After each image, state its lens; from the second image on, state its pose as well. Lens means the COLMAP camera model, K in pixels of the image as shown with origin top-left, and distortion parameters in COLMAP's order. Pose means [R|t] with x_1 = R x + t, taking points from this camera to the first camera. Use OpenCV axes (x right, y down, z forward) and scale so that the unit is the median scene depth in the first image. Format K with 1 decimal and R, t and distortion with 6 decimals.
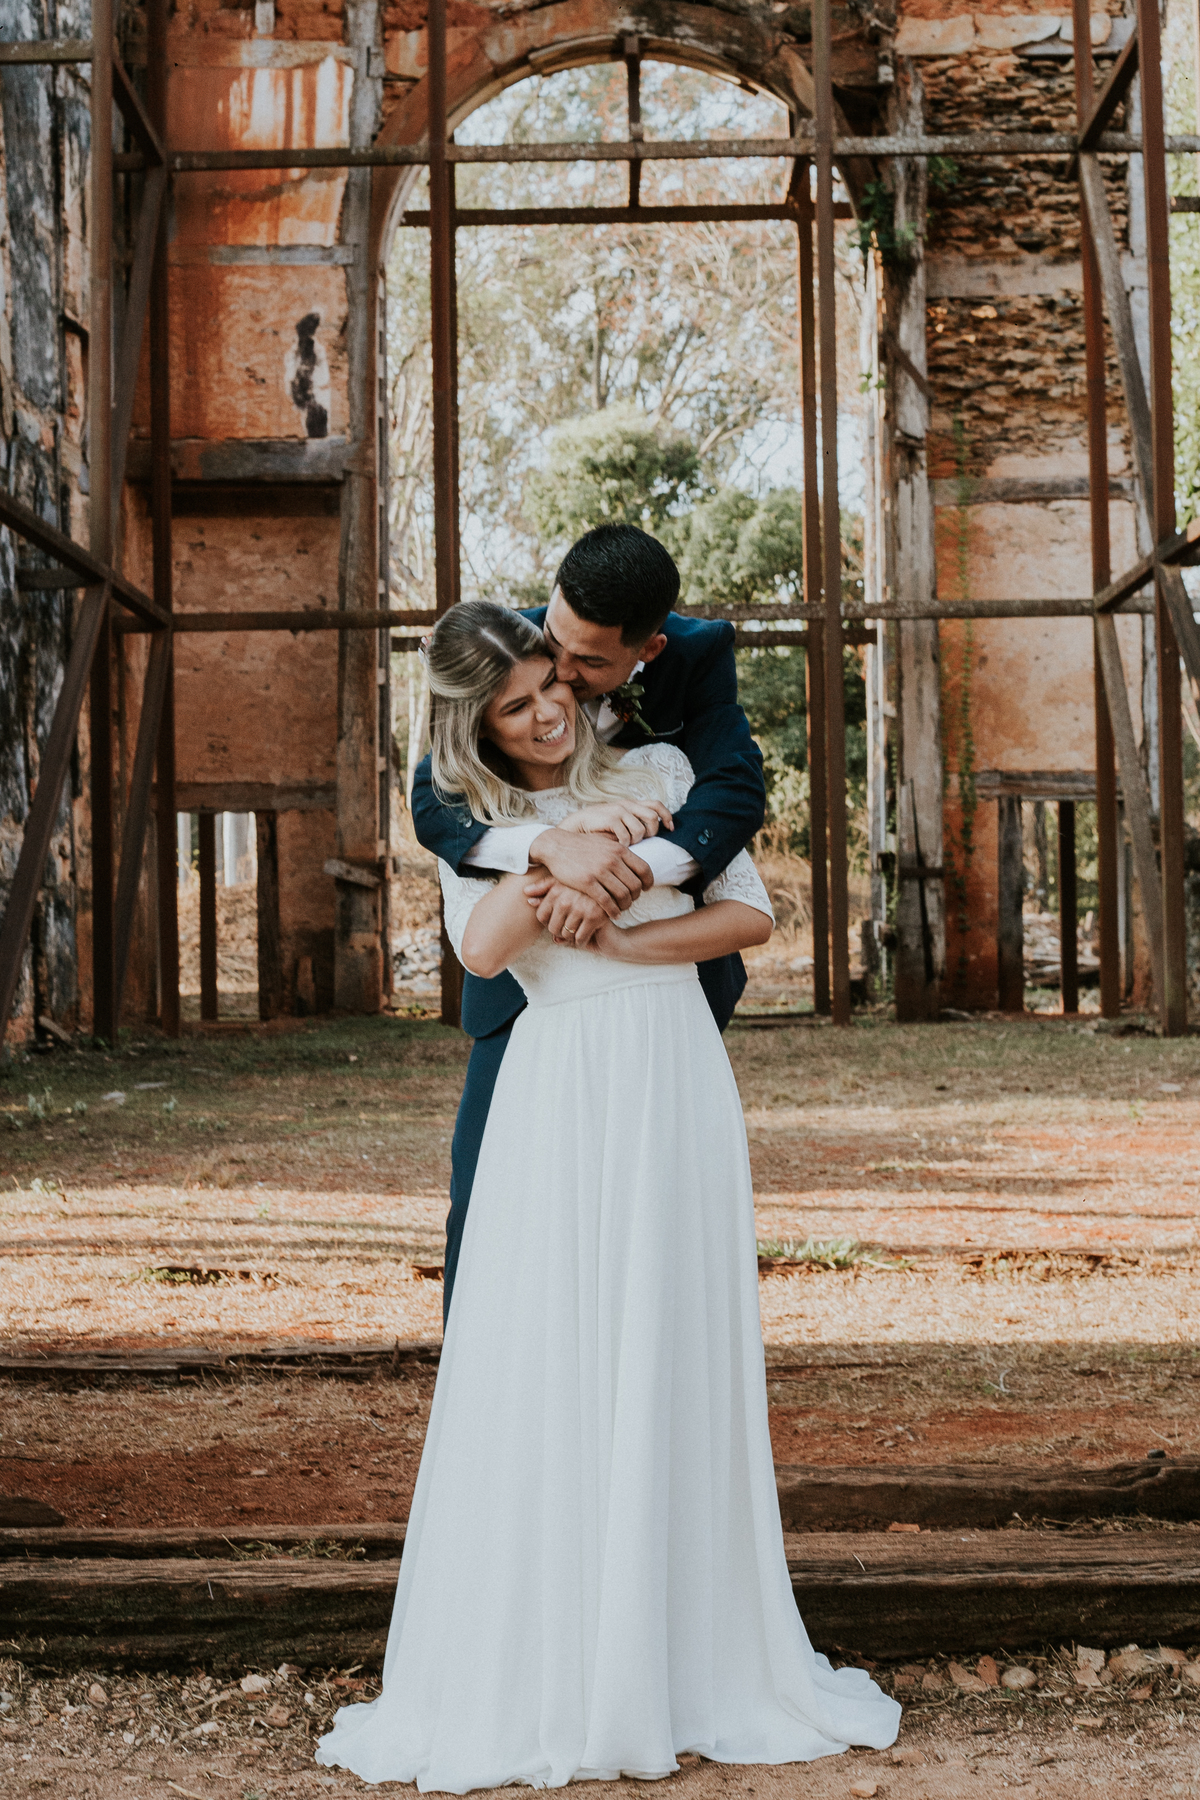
lens RADIAL K [[3065.6, 0, 515.3], [0, 3065.6, 766.8], [0, 0, 1]] dist [-0.035800, -0.227294]
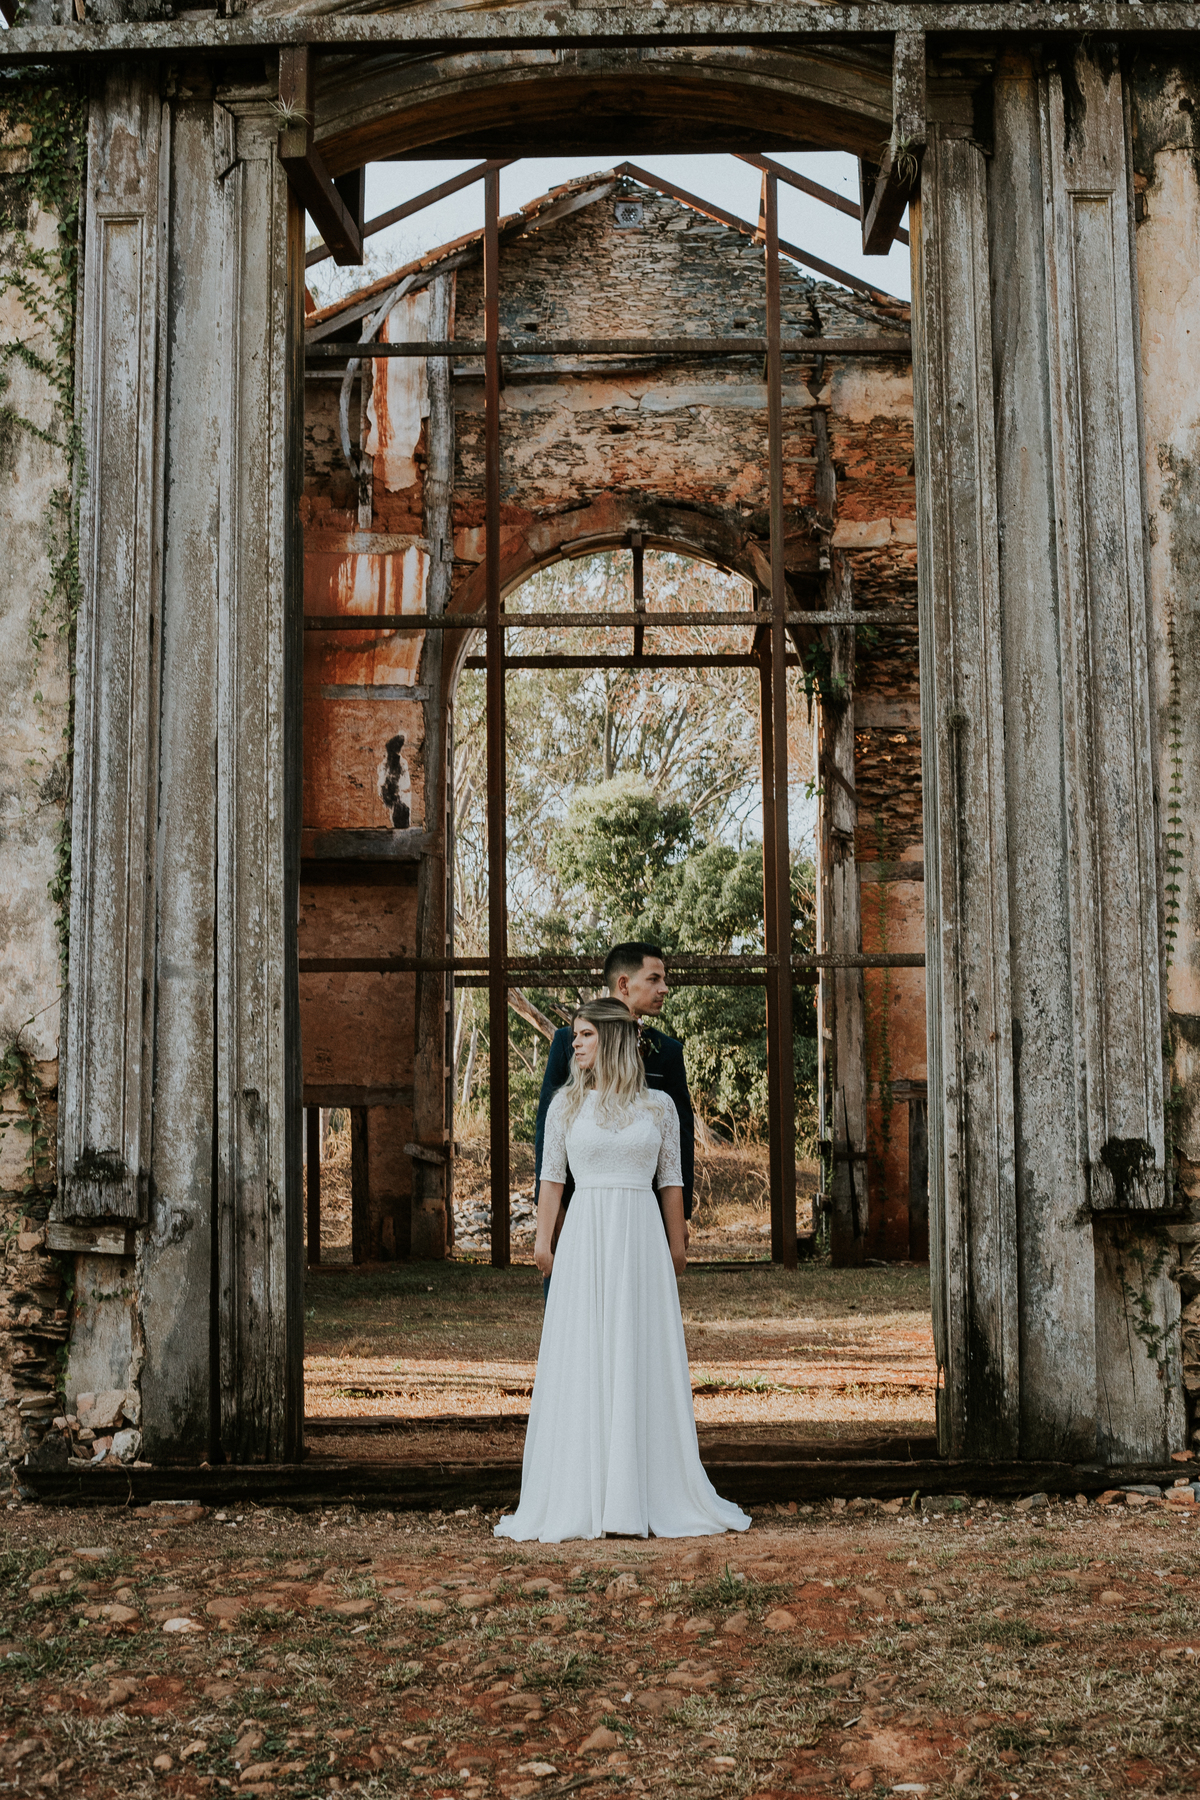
lens RADIAL K [[2655.7, 0, 603.7], [0, 2655.7, 910.0], [0, 0, 1]] dist [-0.086318, -0.115754]
pose [[0.999636, 0.007114, 0.026010, -0.005964], [-0.005570, 0.998245, -0.058949, -0.003851], [-0.026384, 0.058782, 0.997922, -0.157941]]
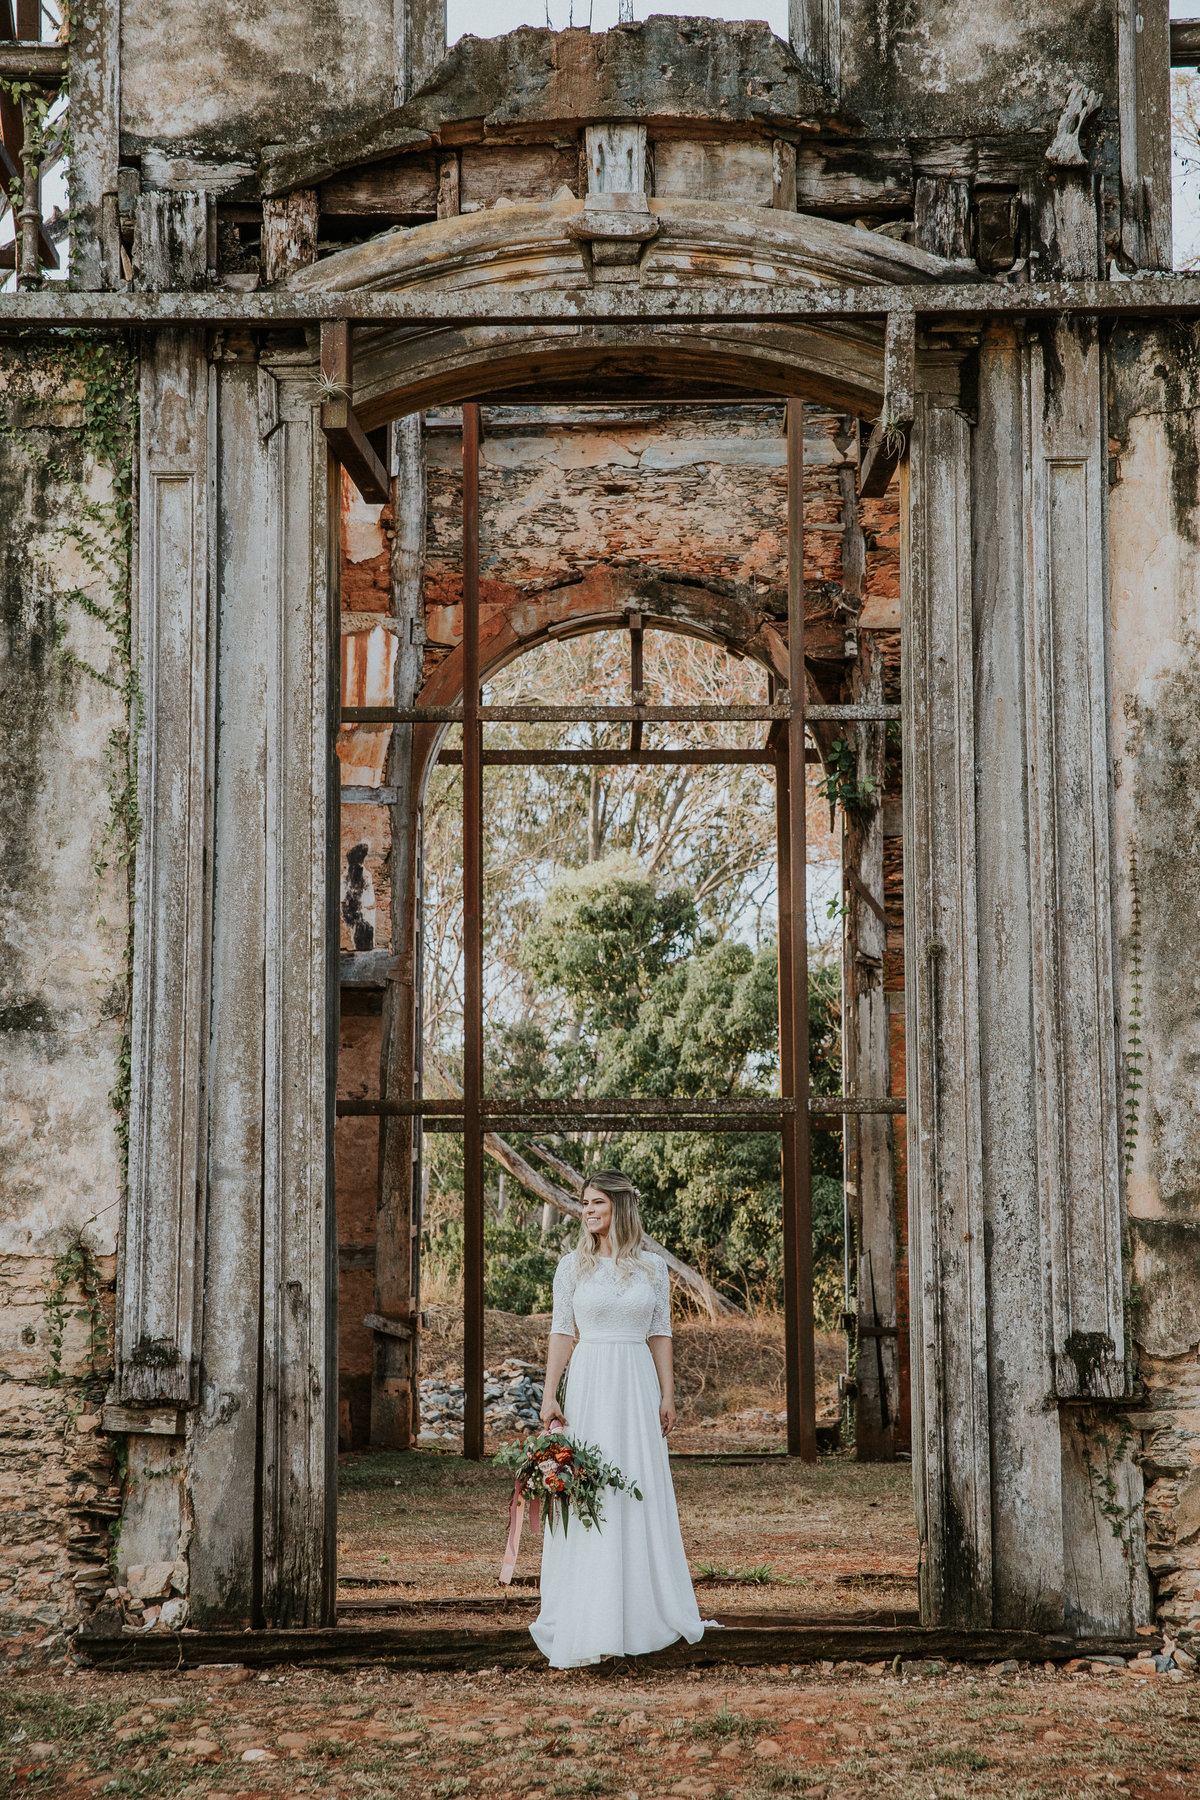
lens RADIAL K [[3413.6, 0, 607.2], [0, 3413.6, 915.0], [0, 0, 1]] dist [0.252836, 0.098881]
pose [[0.999380, 0.013416, 0.032545, -0.014336], [-0.010625, 0.996368, -0.084480, -0.011641], [-0.033560, 0.084082, 0.995894, -0.302419]]
